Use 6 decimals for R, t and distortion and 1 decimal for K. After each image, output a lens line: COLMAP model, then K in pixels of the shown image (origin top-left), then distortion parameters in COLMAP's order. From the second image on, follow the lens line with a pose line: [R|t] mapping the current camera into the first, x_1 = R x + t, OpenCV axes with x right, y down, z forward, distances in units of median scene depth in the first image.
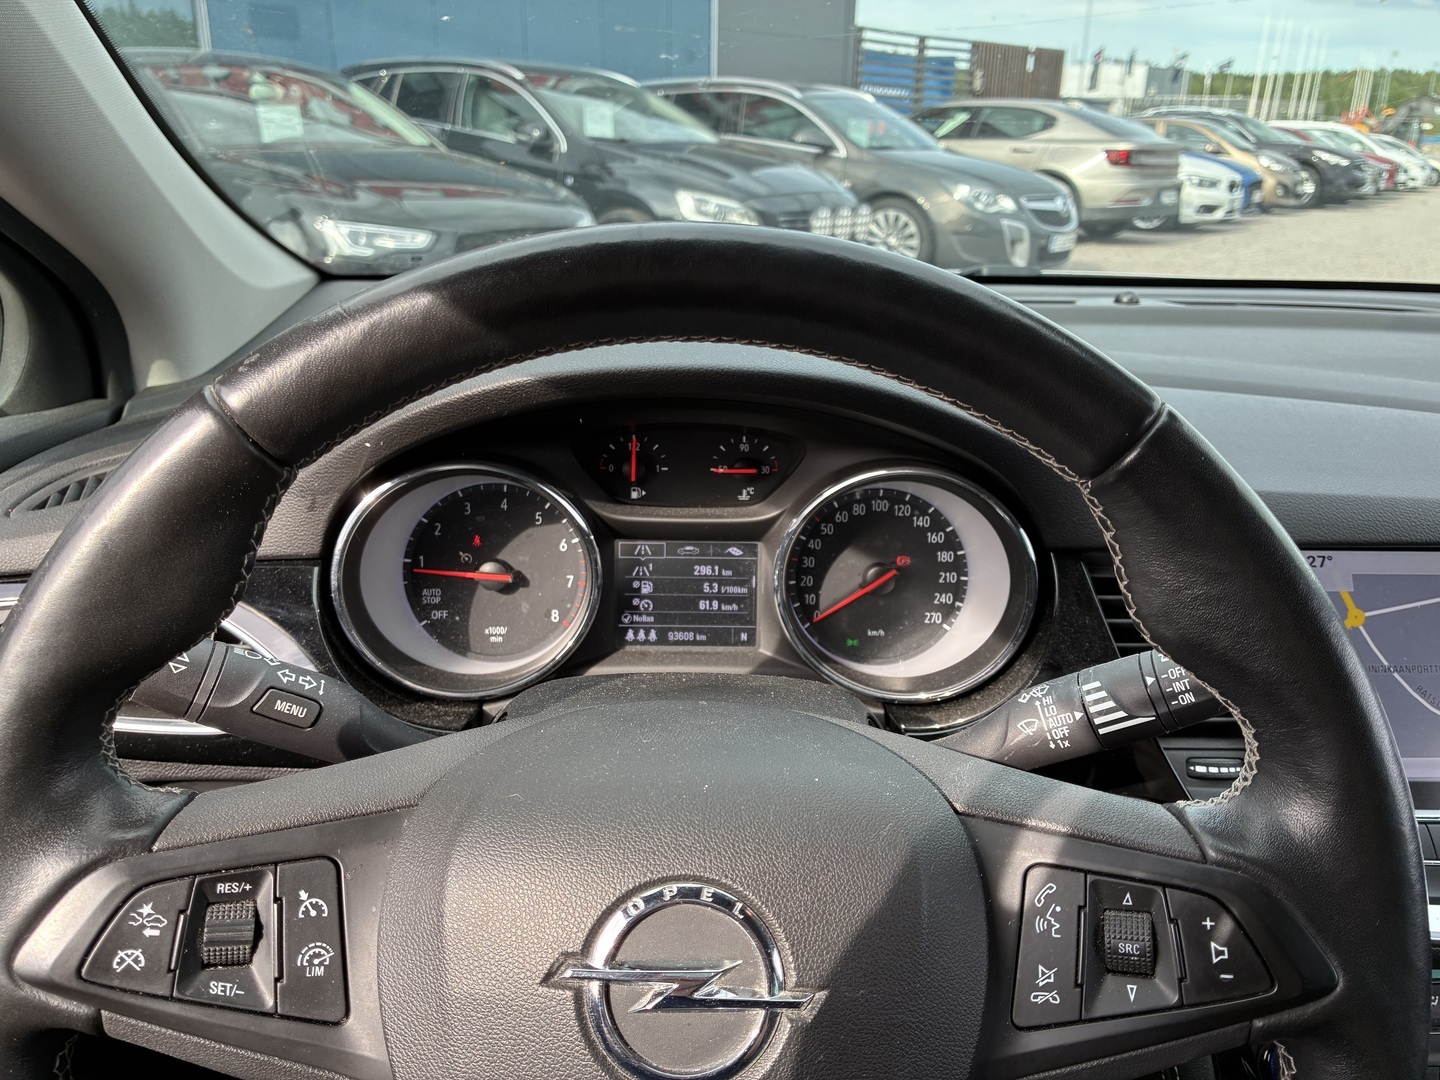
lens RADIAL K [[1105.7, 0, 718.8], [0, 1105.7, 494.8], [0, 0, 1]] dist [0.008385, -0.000534]
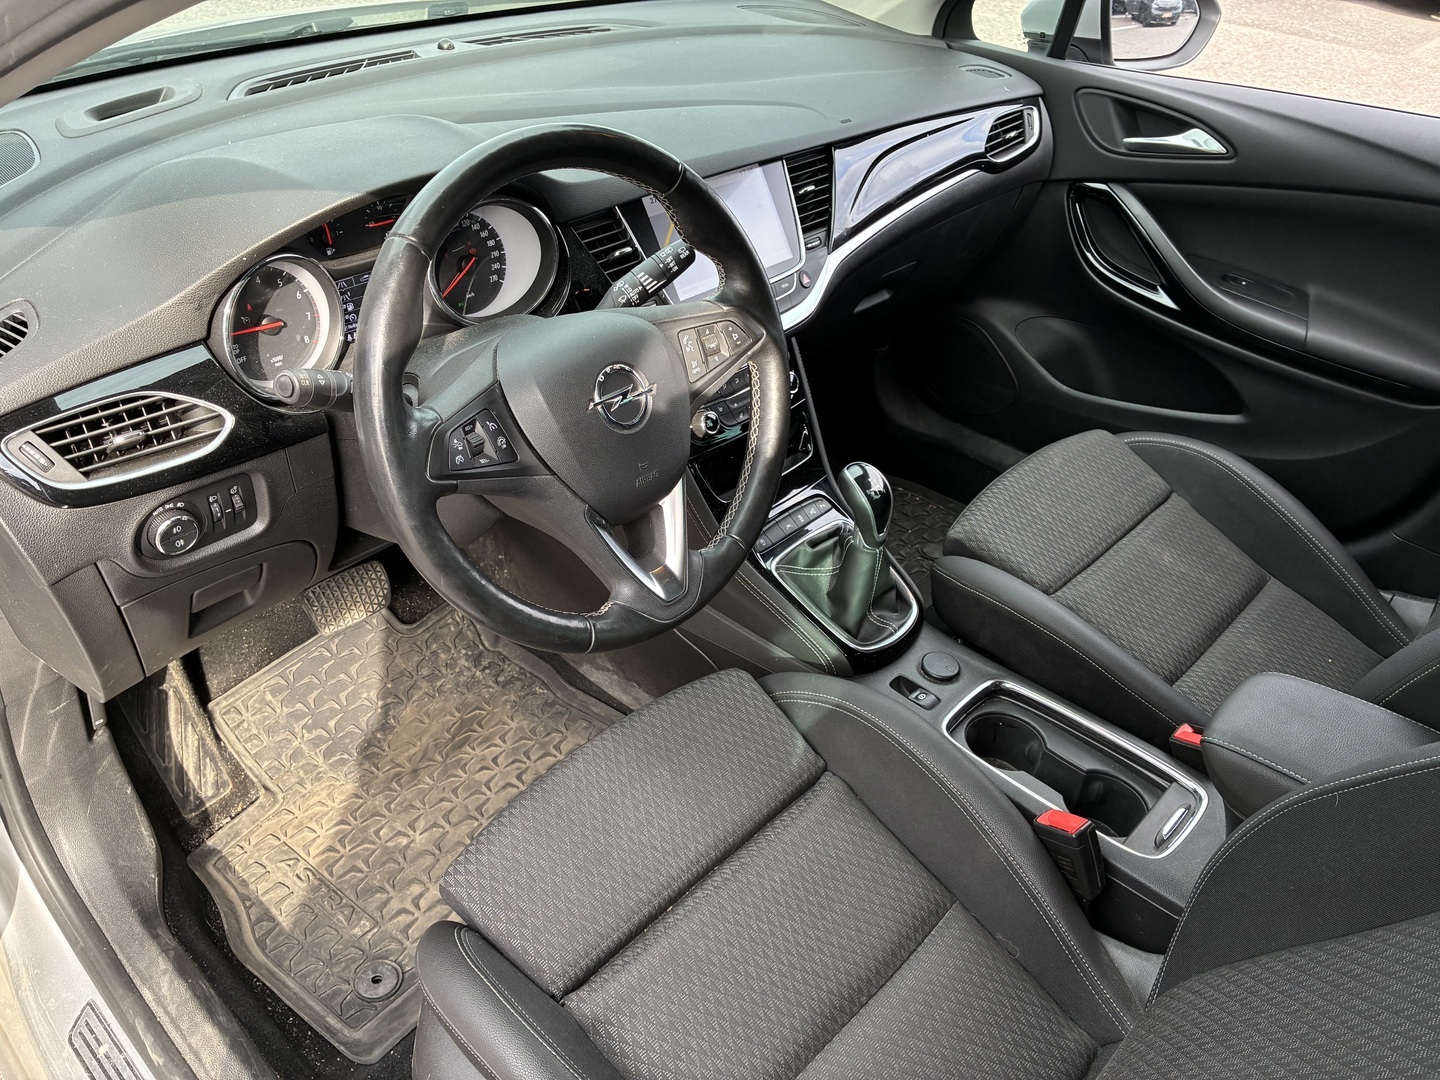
lens RADIAL K [[1105.7, 0, 718.8], [0, 1105.7, 494.8], [0, 0, 1]] dist [0.008385, -0.000534]
pose [[0.695266, -0.389127, 0.604305, -0.803101], [0.191704, 0.910709, 0.365868, -0.162387], [-0.692715, -0.138528, 0.707782, -0.605665]]
